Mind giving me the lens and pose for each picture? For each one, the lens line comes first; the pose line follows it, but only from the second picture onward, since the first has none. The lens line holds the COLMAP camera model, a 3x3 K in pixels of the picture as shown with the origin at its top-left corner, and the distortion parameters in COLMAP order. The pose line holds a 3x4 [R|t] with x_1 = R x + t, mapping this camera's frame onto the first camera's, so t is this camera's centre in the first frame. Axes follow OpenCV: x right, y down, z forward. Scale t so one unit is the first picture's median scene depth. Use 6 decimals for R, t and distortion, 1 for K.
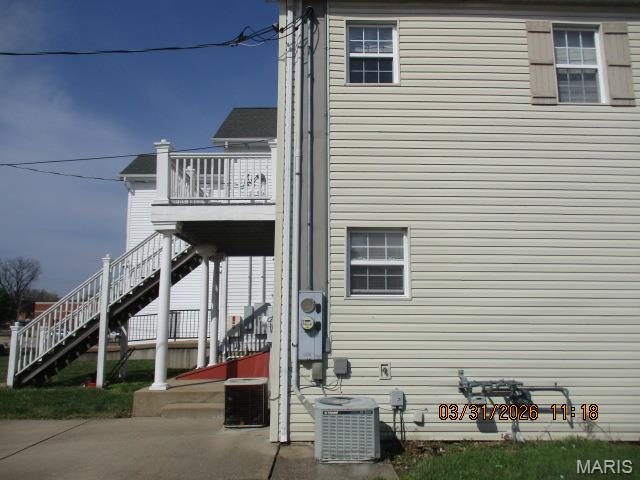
lens RADIAL K [[539.1, 0, 319.6], [0, 539.1, 239.0], [0, 0, 1]] dist [-0.004420, -0.006254]
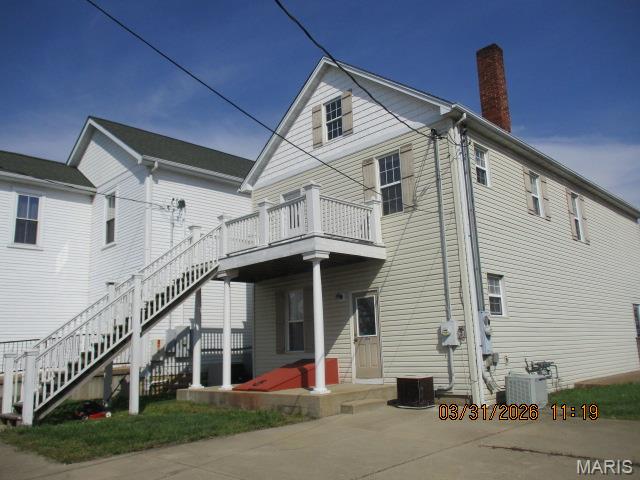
lens RADIAL K [[539.1, 0, 318.9], [0, 539.1, 241.0], [0, 0, 1]] dist [-0.004420, -0.006254]
pose [[0.702517, 0.118865, 0.701670, -0.668009], [-0.075307, 0.992834, -0.092791, 0.033230], [-0.707671, 0.012346, 0.706434, 0.096219]]
